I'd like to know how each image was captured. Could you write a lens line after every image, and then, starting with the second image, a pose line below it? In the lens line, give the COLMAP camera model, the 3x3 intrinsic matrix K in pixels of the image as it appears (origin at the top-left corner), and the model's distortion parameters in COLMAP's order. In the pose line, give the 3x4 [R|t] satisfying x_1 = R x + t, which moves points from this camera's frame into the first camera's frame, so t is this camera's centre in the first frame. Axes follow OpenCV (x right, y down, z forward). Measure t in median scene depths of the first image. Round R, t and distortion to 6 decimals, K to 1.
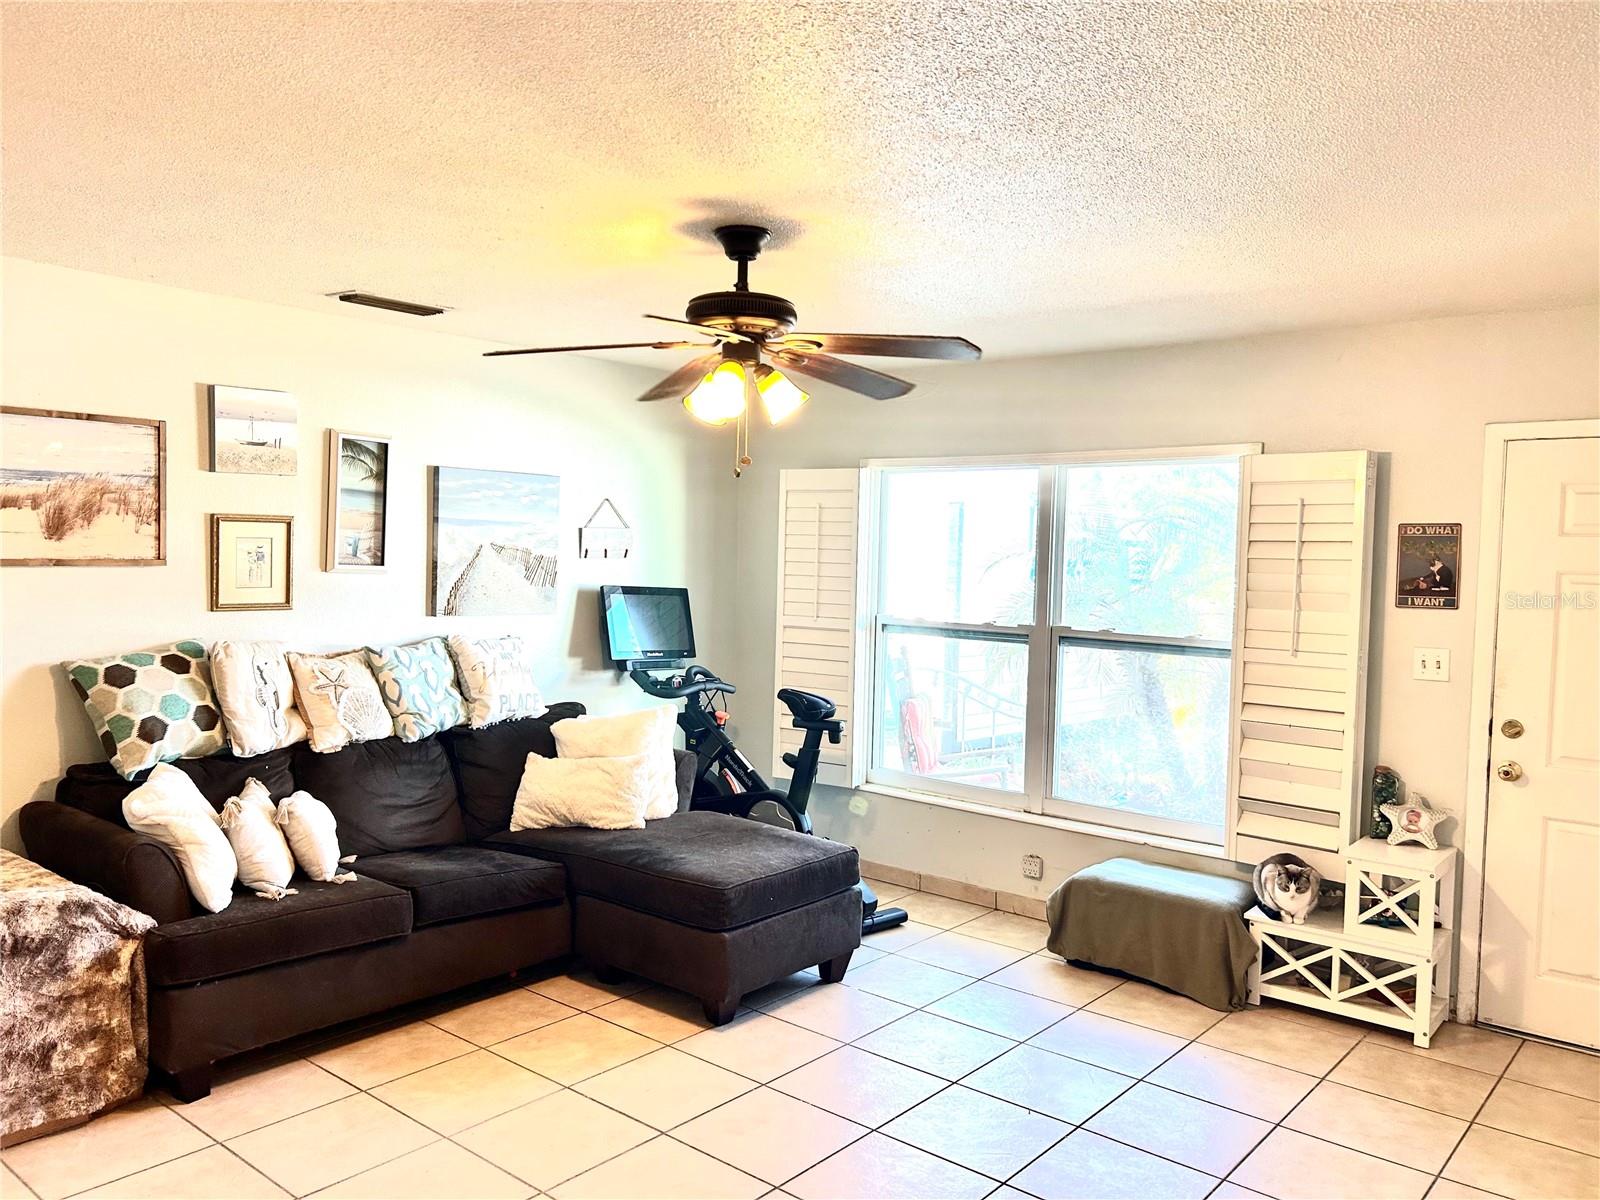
lens RADIAL K [[1208.3, 0, 804.4], [0, 1208.3, 592.2], [0, 0, 1]] dist [0.004716, -0.006429]
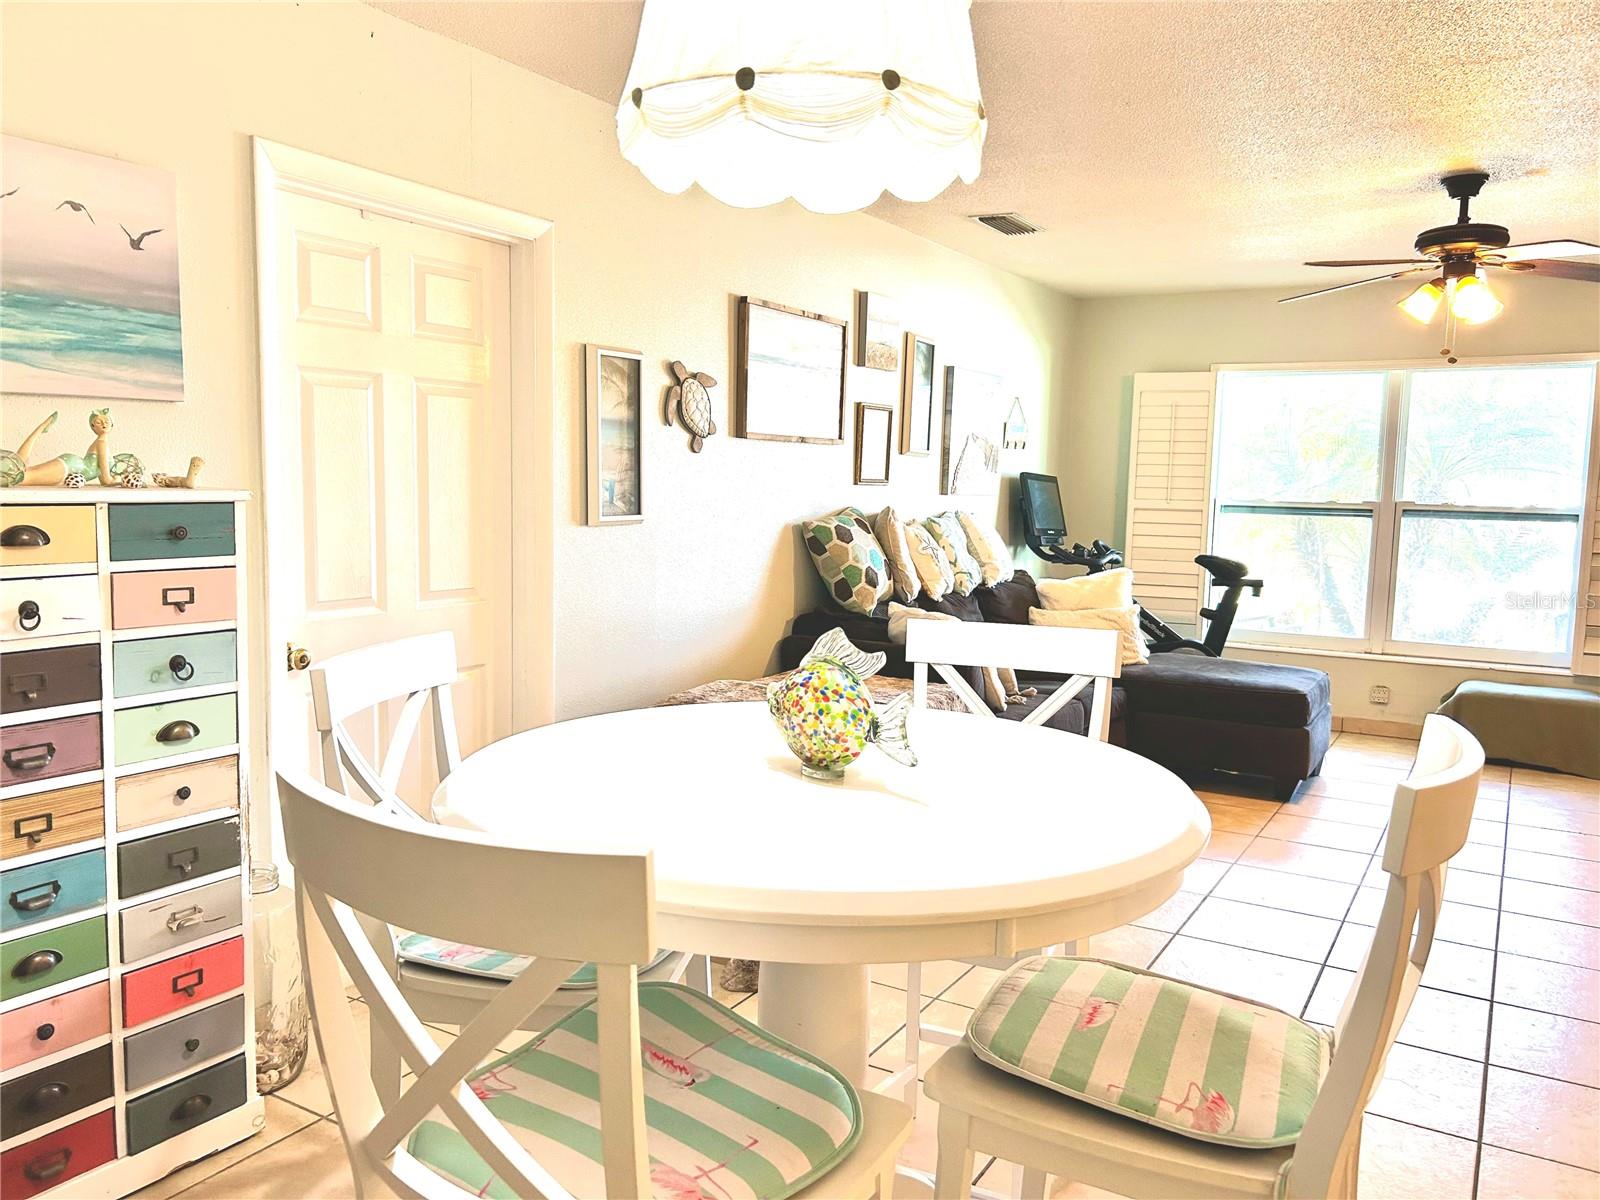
lens RADIAL K [[1208.3, 0, 793.7], [0, 1208.3, 608.3], [0, 0, 1]] dist [0.004716, -0.006429]
pose [[0.992207, -0.019338, 0.123092, -0.604330], [0.010355, 0.997263, 0.073201, 0.042860], [-0.124170, -0.071356, 0.989692, -0.160361]]
